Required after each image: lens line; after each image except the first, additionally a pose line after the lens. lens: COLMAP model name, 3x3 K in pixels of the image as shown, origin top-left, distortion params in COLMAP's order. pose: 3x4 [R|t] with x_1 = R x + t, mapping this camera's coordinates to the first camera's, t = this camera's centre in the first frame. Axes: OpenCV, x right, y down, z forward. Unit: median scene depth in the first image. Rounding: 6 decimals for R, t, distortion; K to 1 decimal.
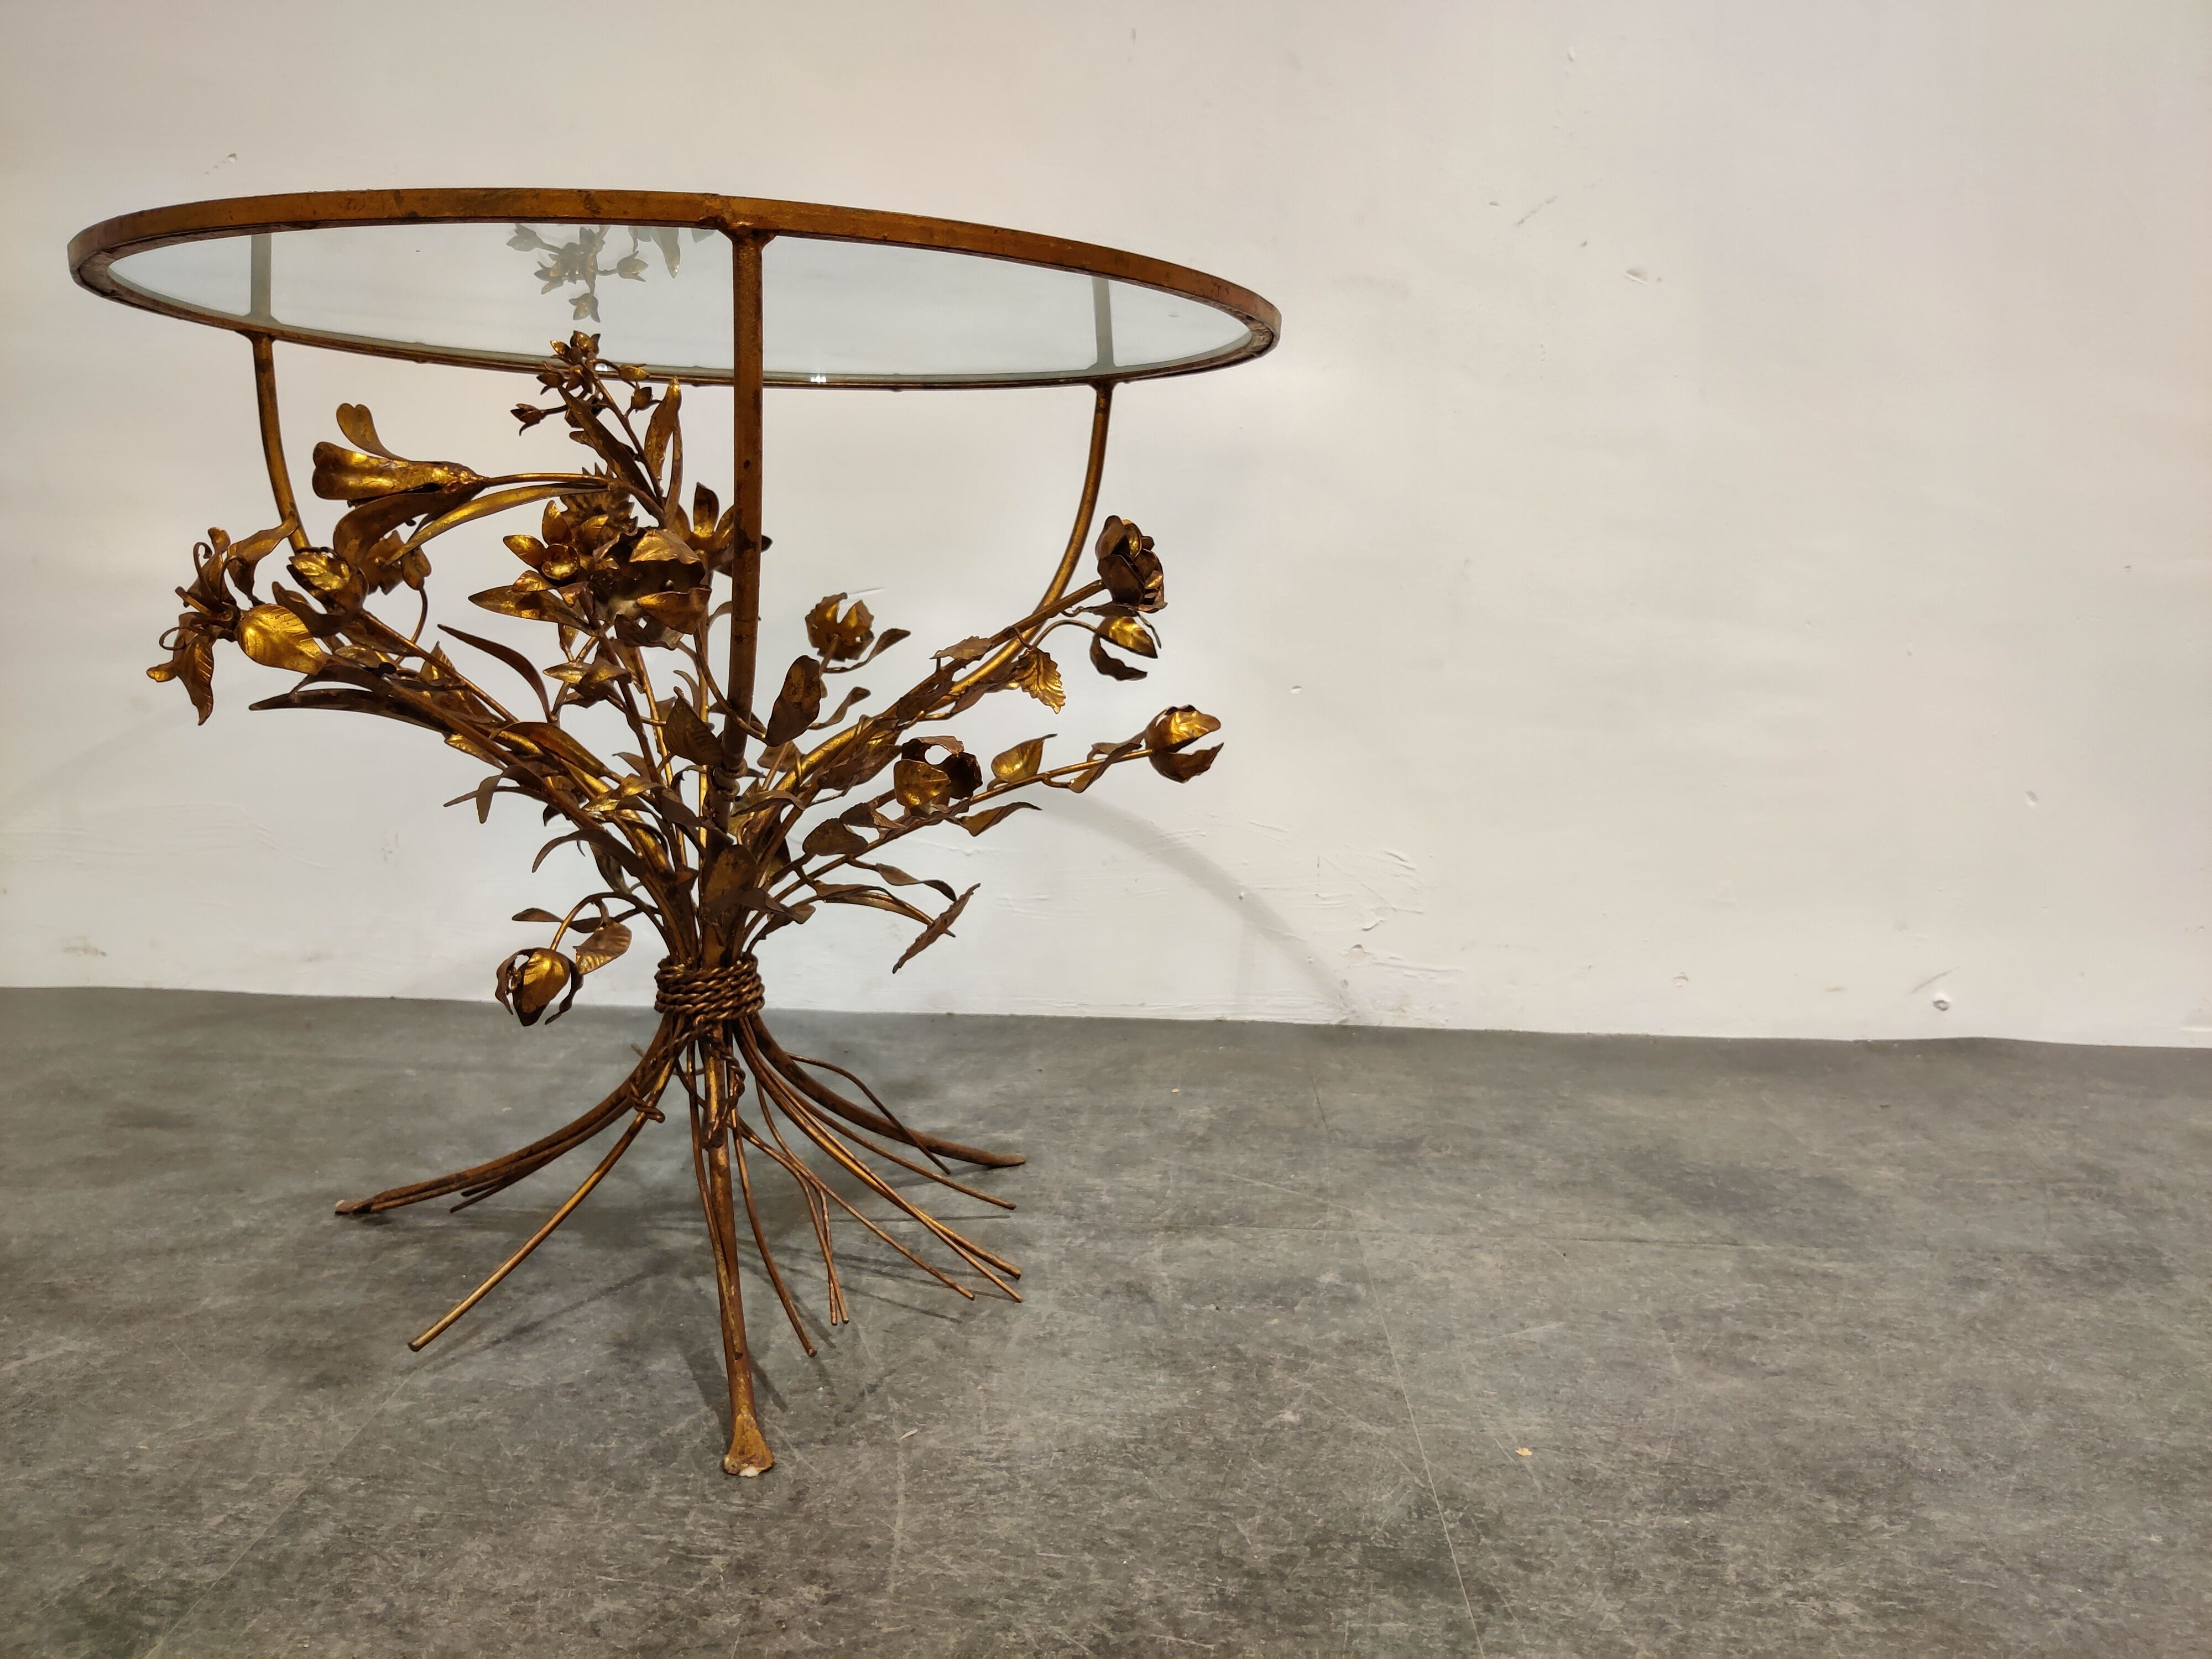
lens RADIAL K [[1708.1, 0, 1100.1], [0, 1708.1, 839.9], [0, 0, 1]] dist [0.005517, -0.023452]
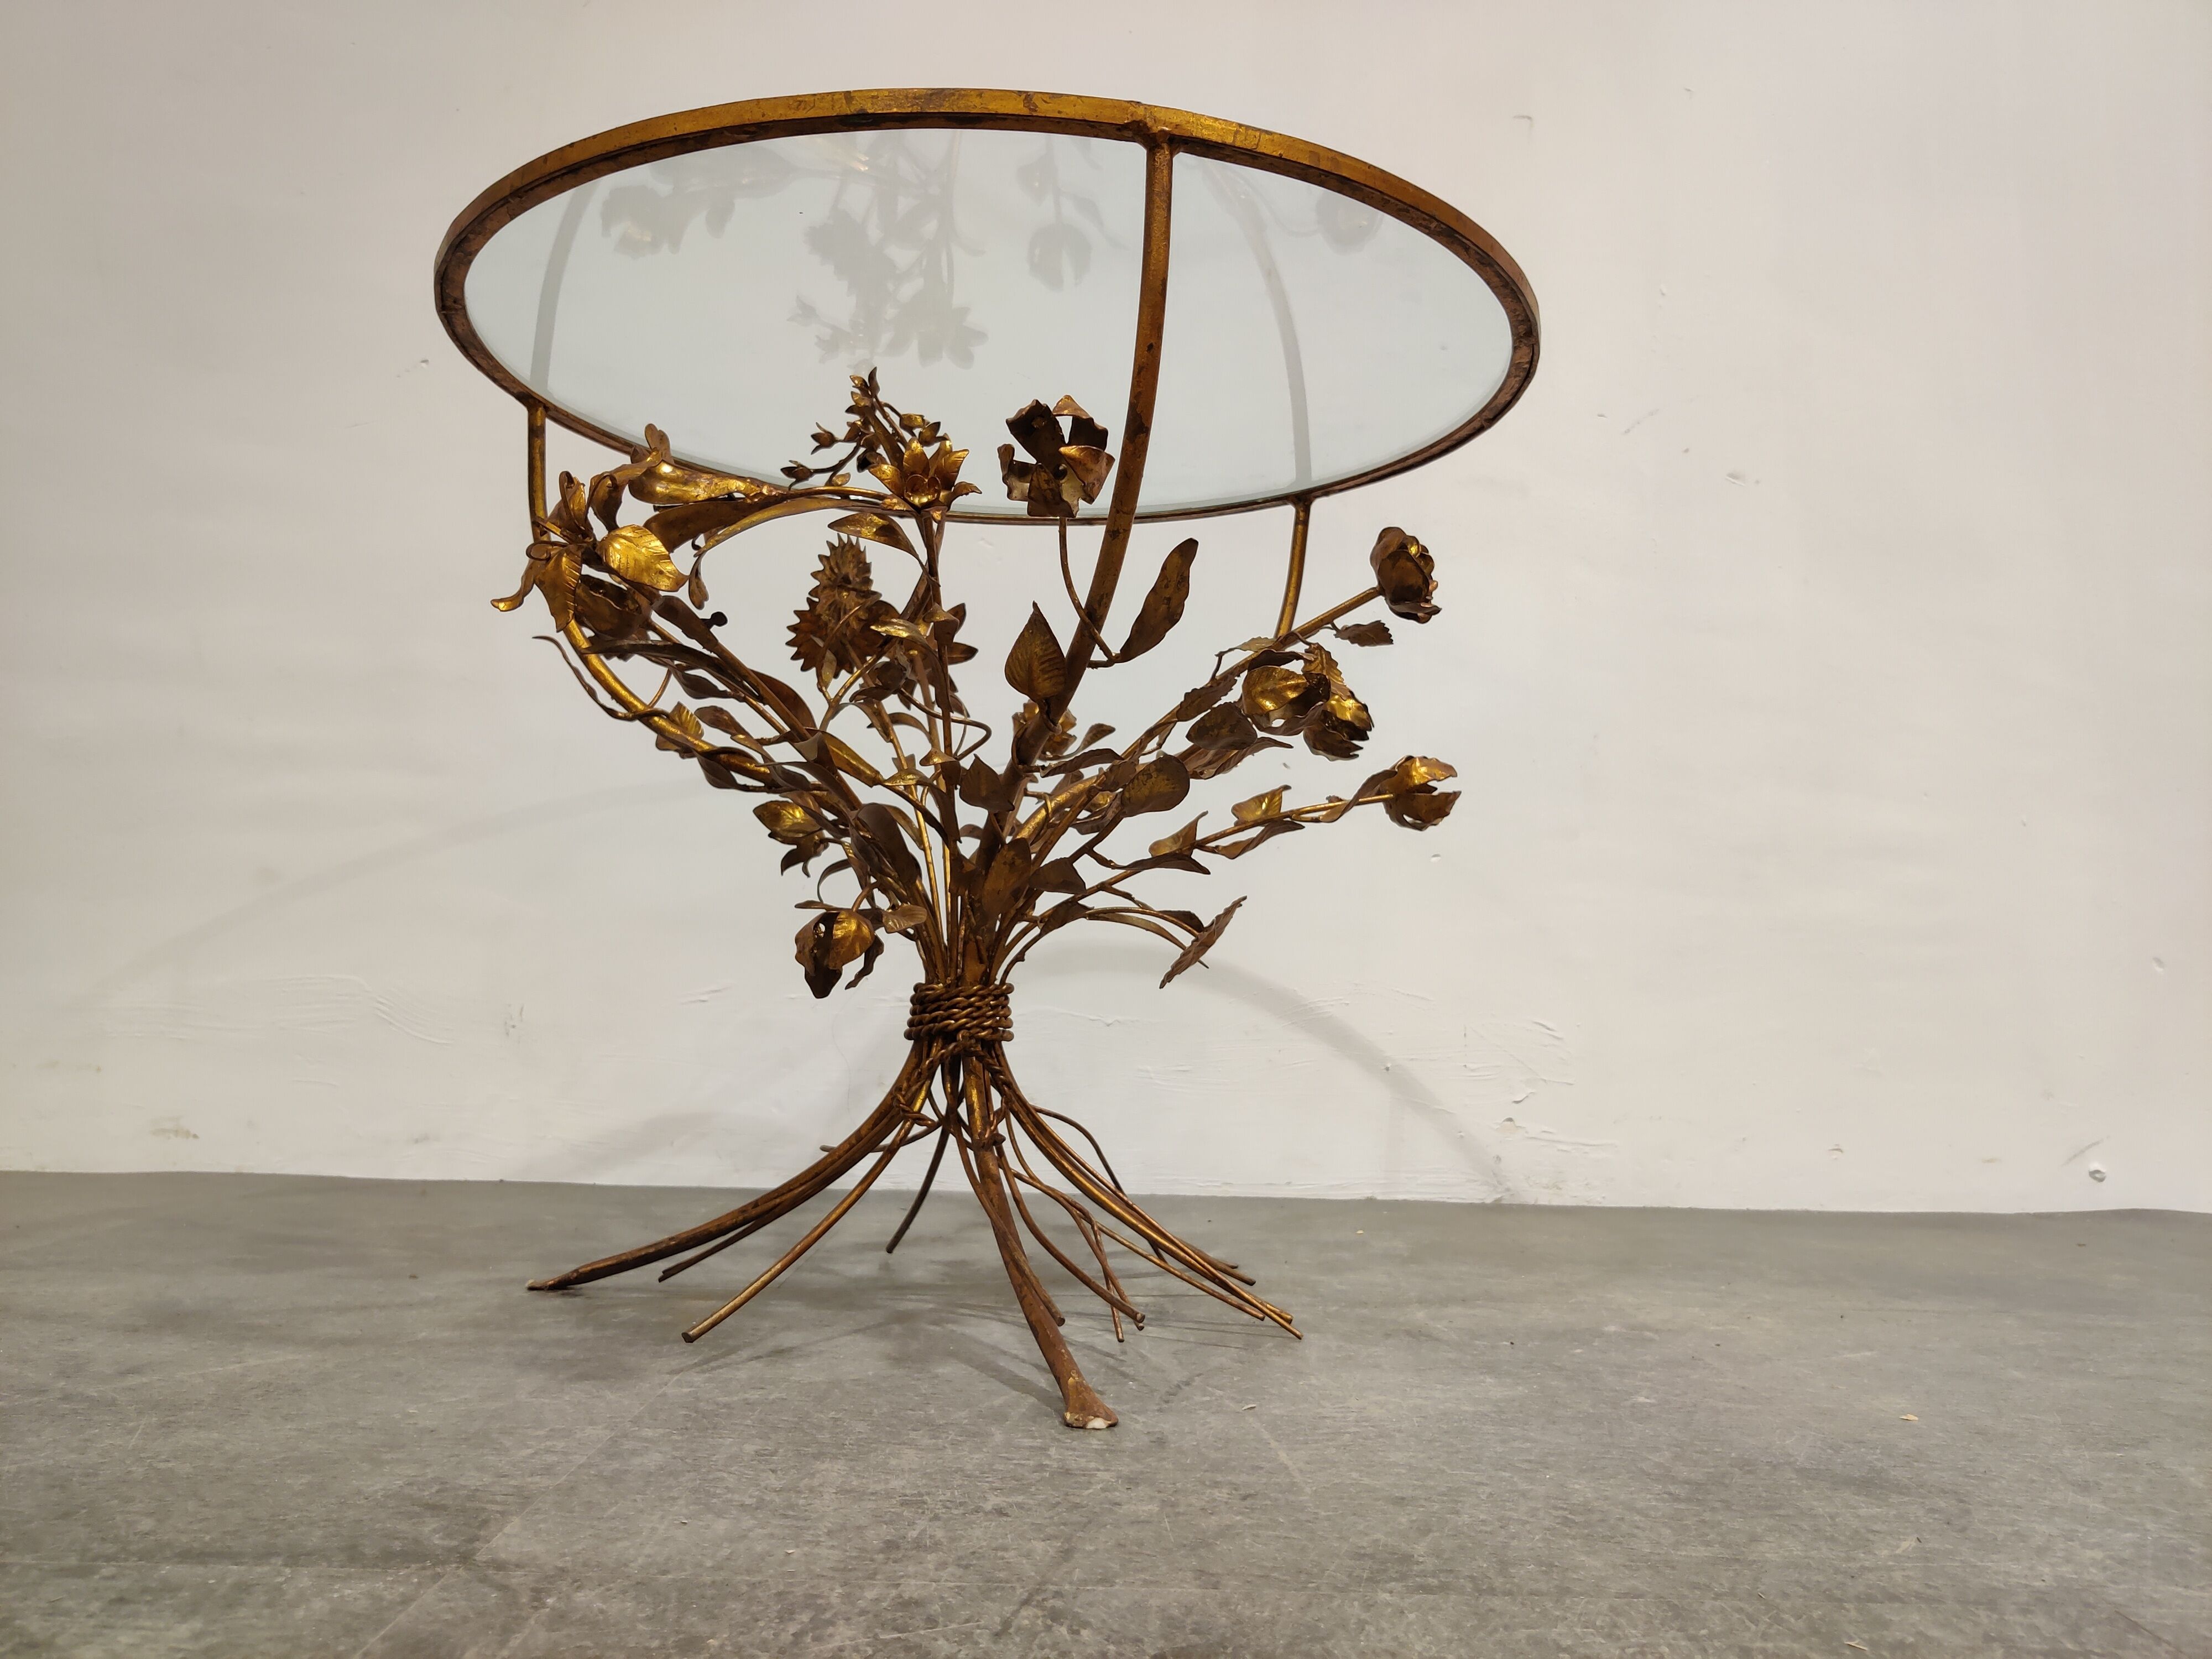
lens RADIAL K [[1709.6, 0, 1106.0], [0, 1709.6, 829.5], [0, 0, 1]] dist [-0.009892, -0.003110]
pose [[0.999238, 0.004118, 0.038804, -0.207354], [0.005681, 0.968472, -0.249057, 0.253614], [-0.038606, 0.249087, 0.967711, 0.036595]]
